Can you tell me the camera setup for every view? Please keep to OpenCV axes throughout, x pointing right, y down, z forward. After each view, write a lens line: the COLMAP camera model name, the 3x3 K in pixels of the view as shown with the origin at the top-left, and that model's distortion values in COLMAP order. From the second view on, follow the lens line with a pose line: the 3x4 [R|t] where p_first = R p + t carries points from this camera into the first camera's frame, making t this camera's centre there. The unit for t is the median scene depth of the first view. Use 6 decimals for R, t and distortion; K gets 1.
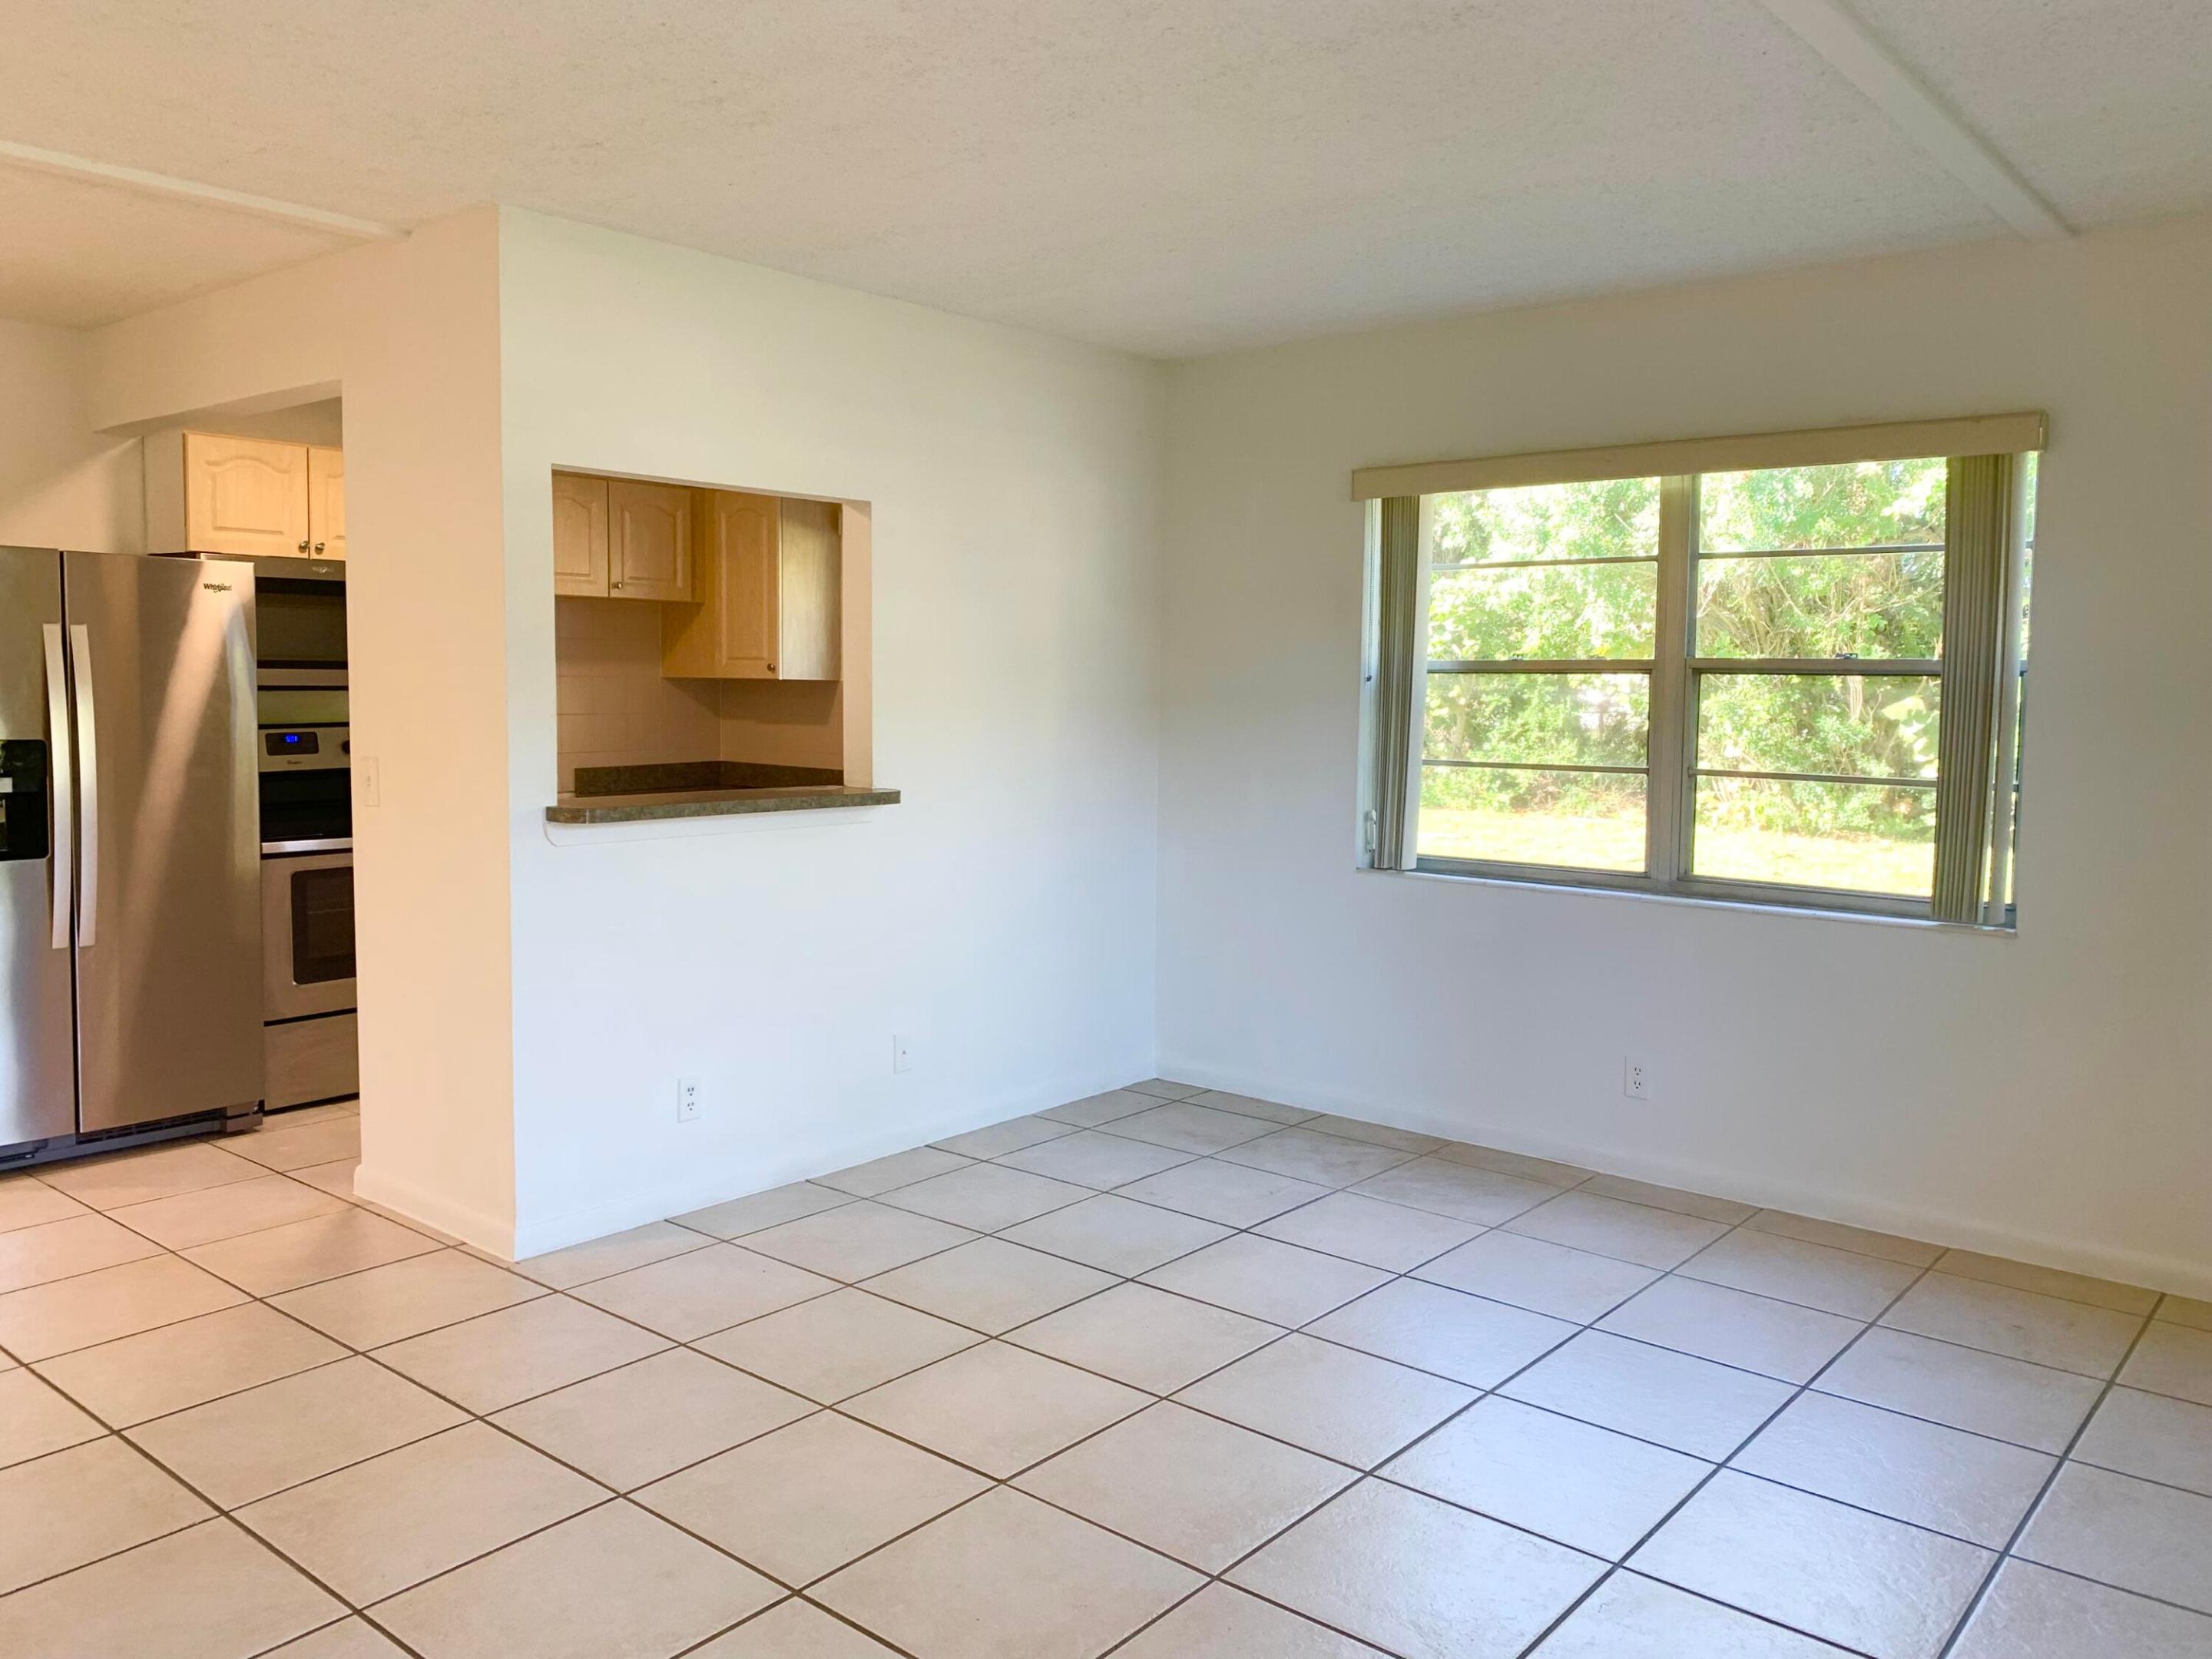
lens RADIAL K [[1711.0, 0, 1103.4], [0, 1711.0, 820.4], [0, 0, 1]] dist [0.019095, 0.005075]
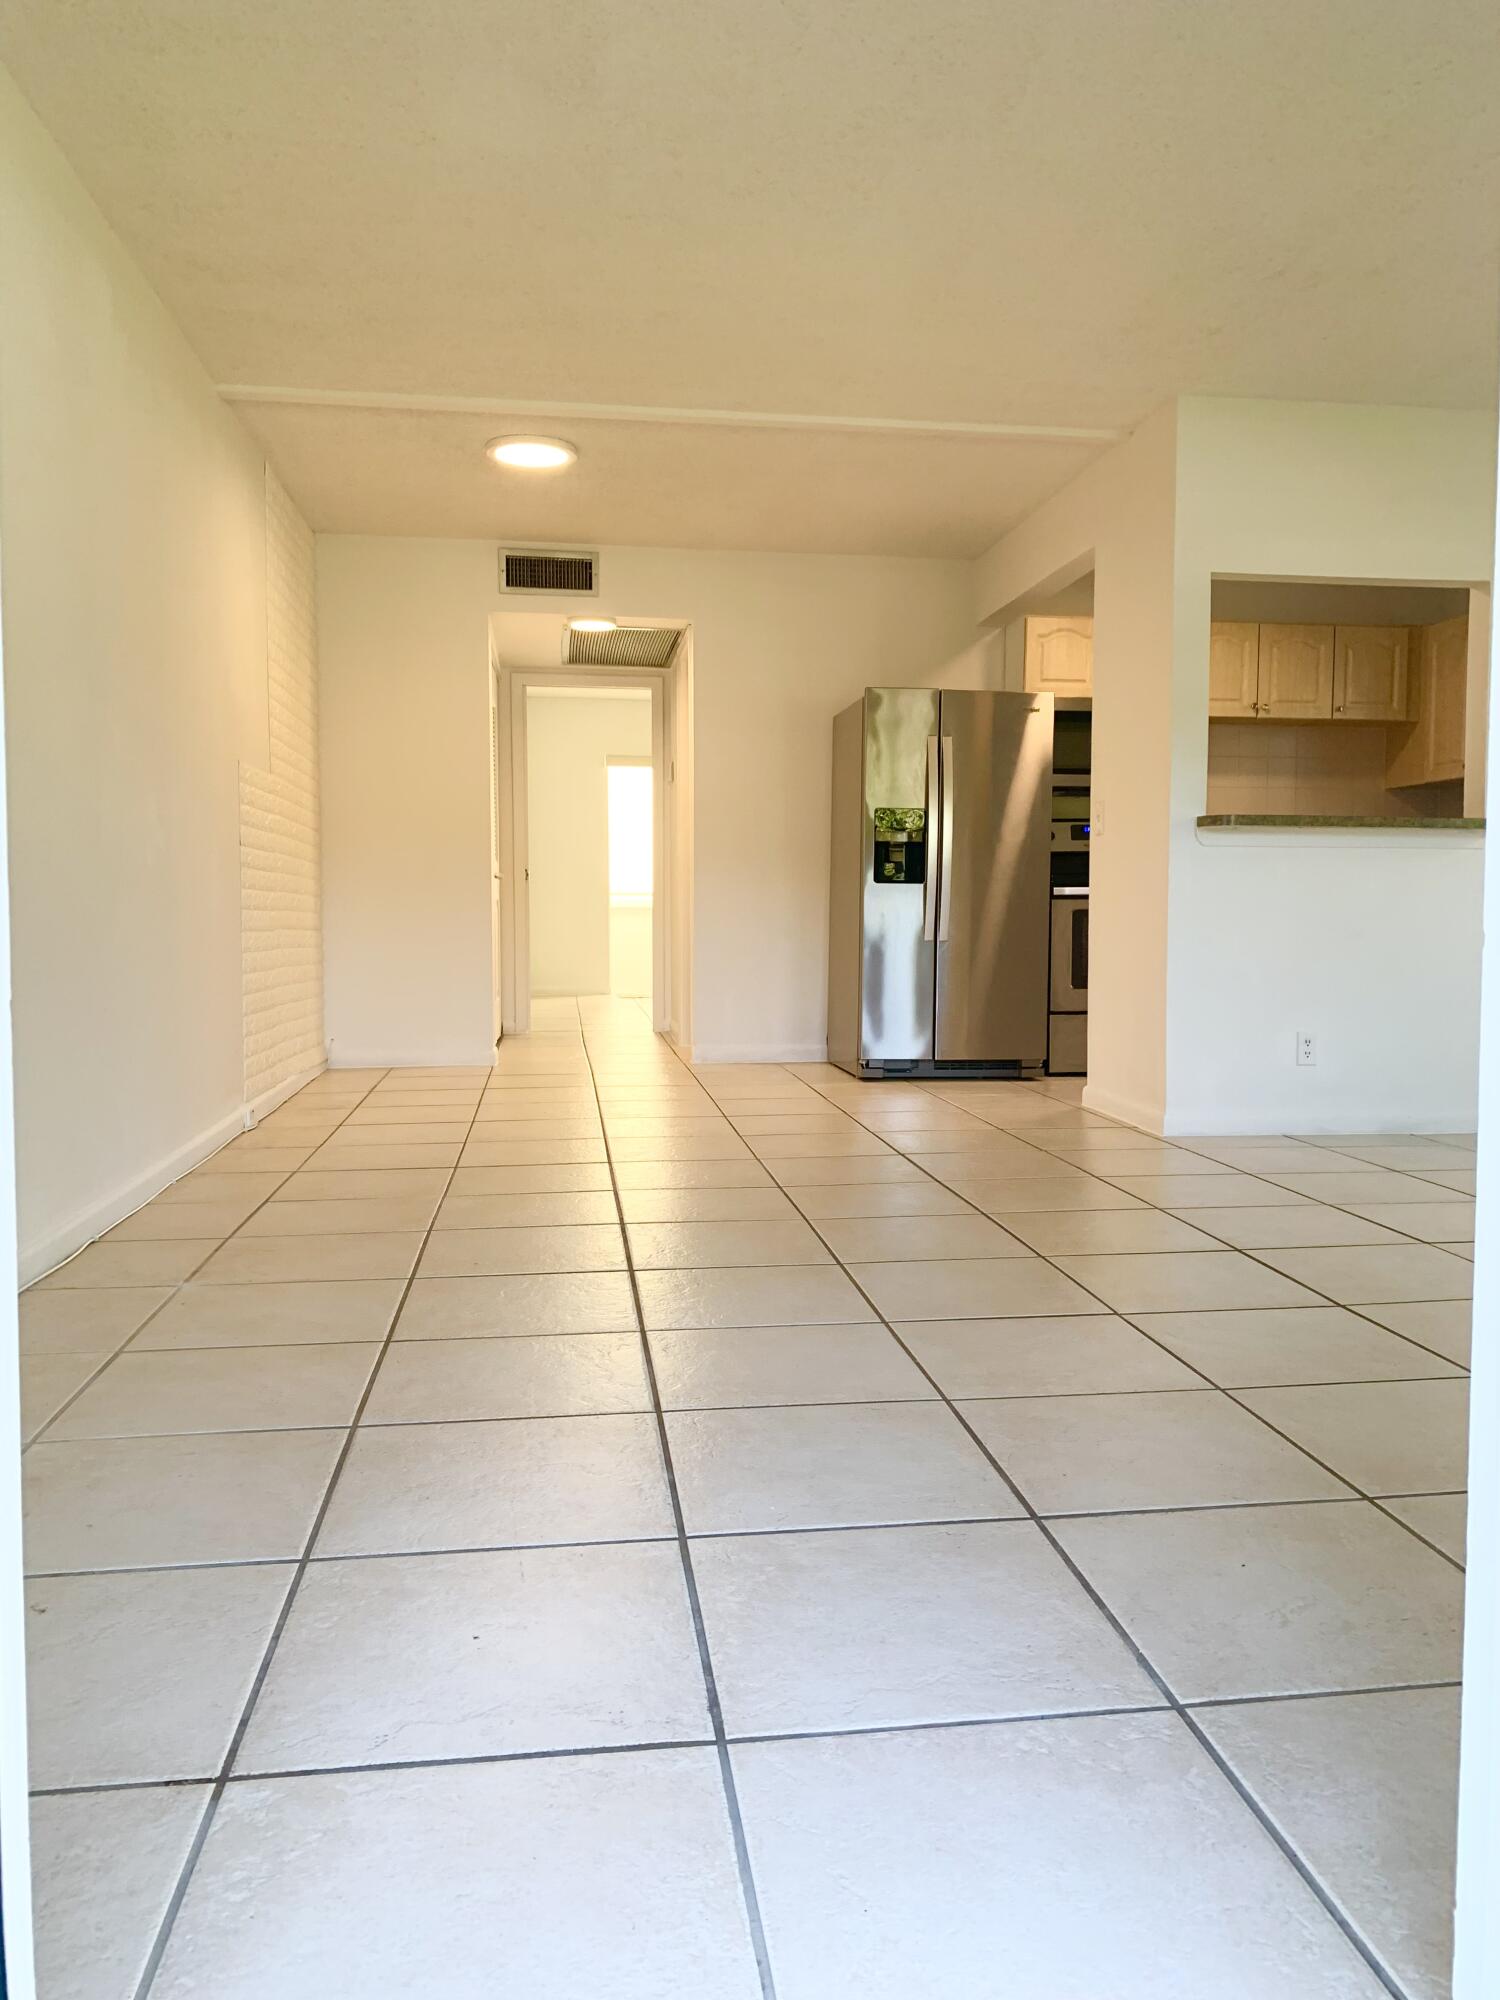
lens RADIAL K [[1539.3, 0, 758.3], [0, 1539.3, 996.0], [0, 0, 1]] dist [0.069136, -0.091694]
pose [[0.745878, 0.030596, -0.665380, 0.190572], [-0.051999, 0.998570, -0.012372, 0.128133], [0.664050, 0.043827, 0.746403, -0.138414]]
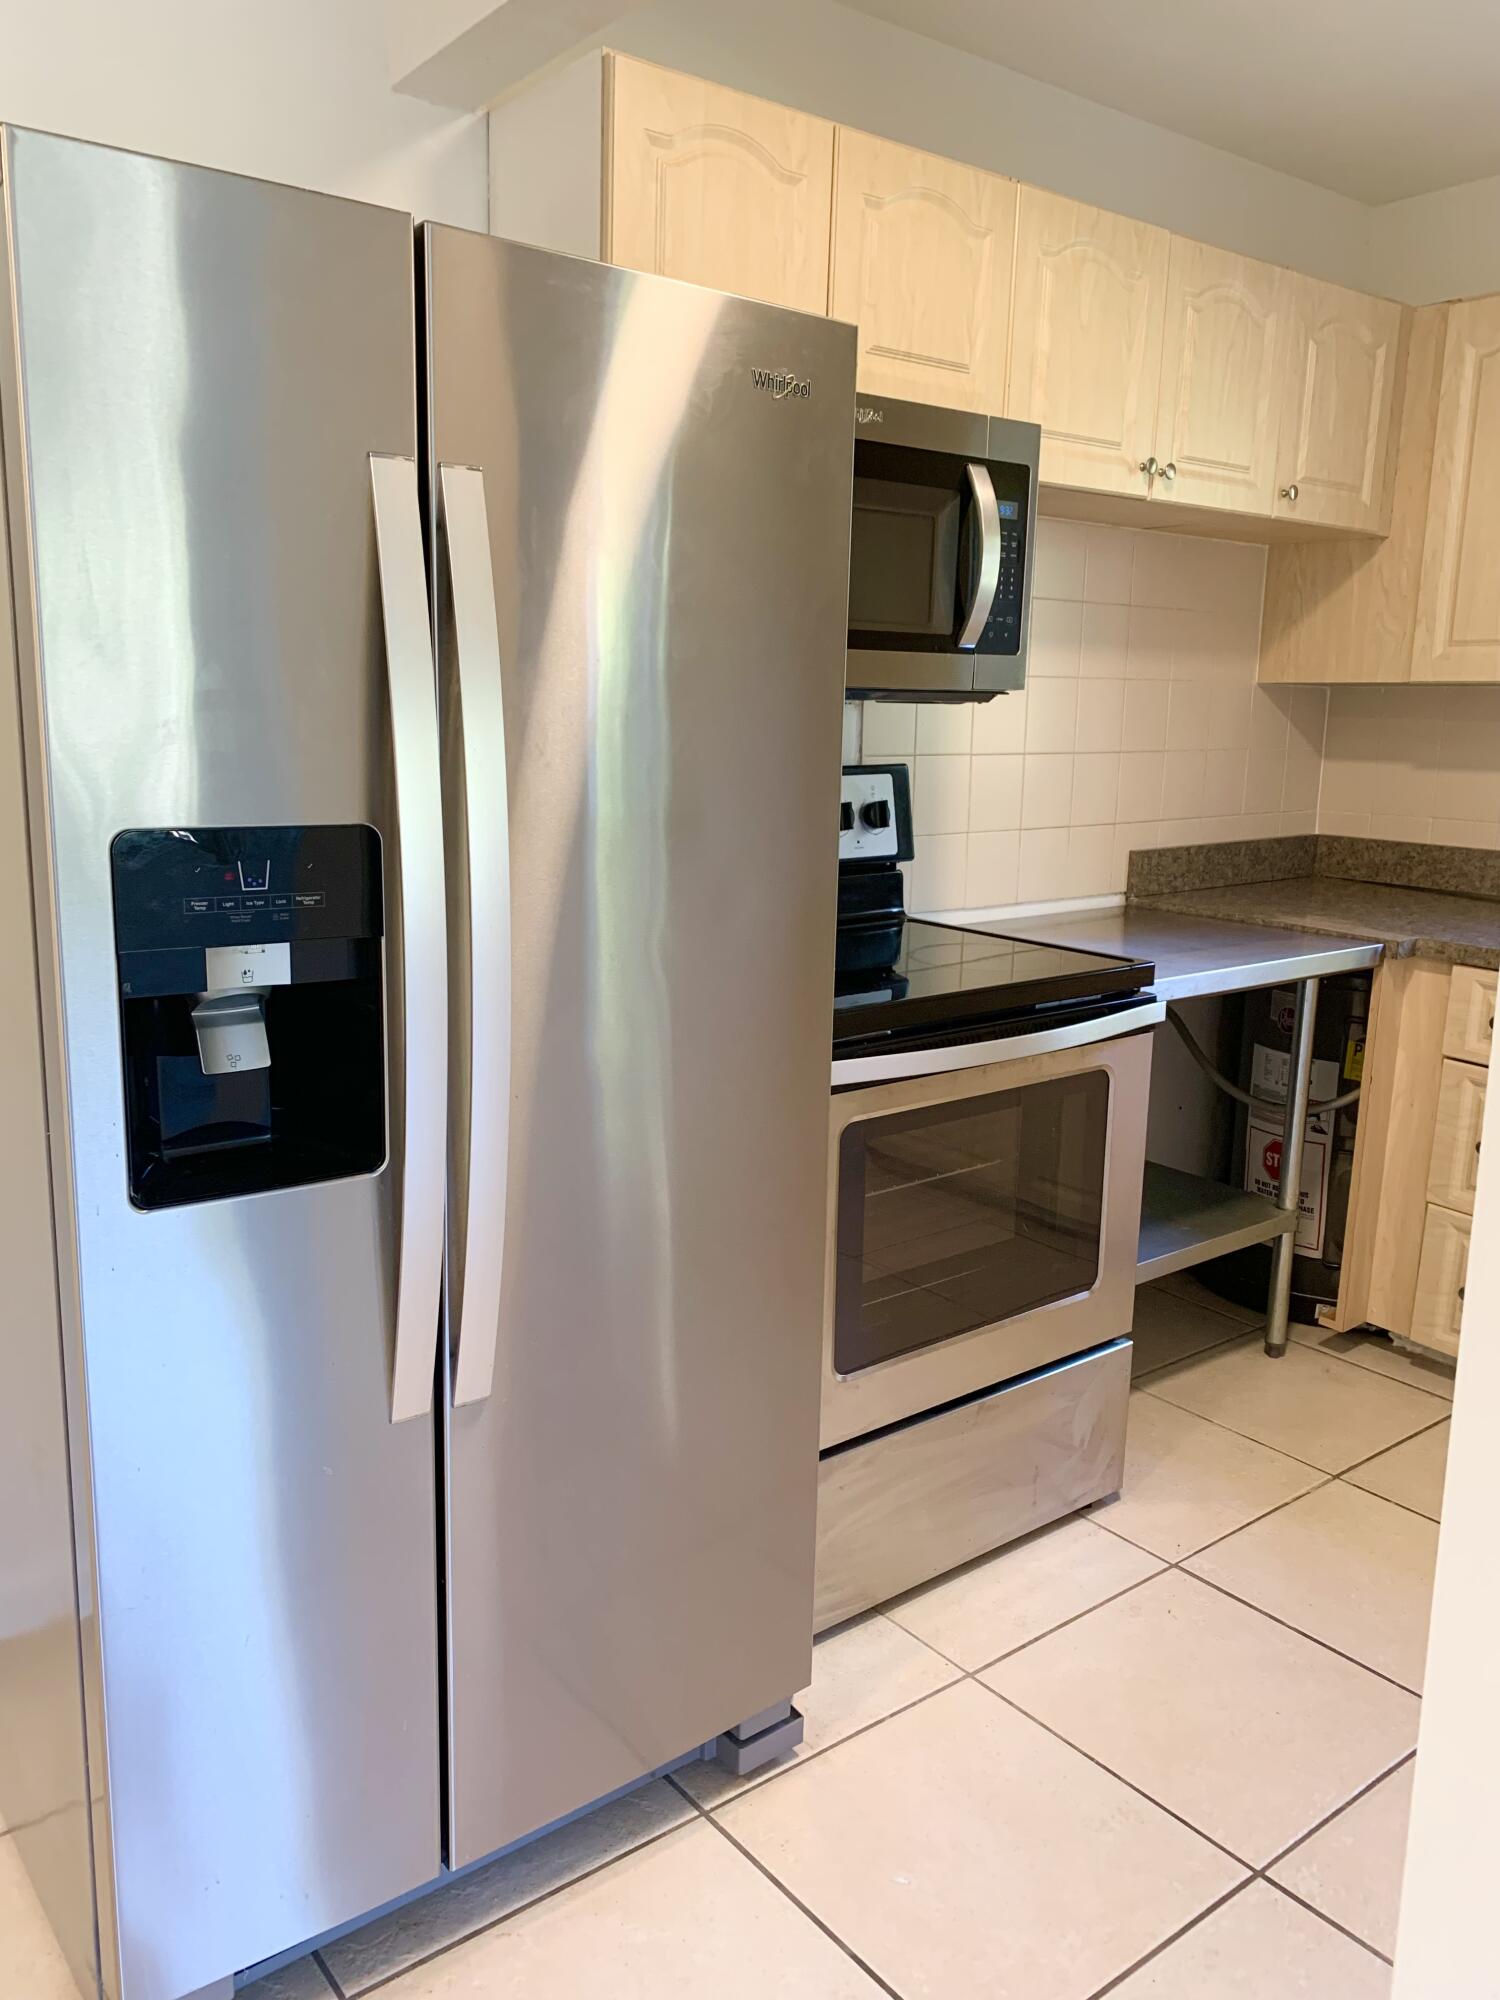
lens RADIAL K [[1560.8, 0, 785.3], [0, 1560.8, 998.8], [0, 0, 1]] dist [0.068412, -0.057586]
pose [[0.981922, 0.039688, -0.185079, -0.401140], [-0.021802, 0.994978, 0.097690, -0.037243], [0.188027, -0.091889, 0.977856, 0.599466]]
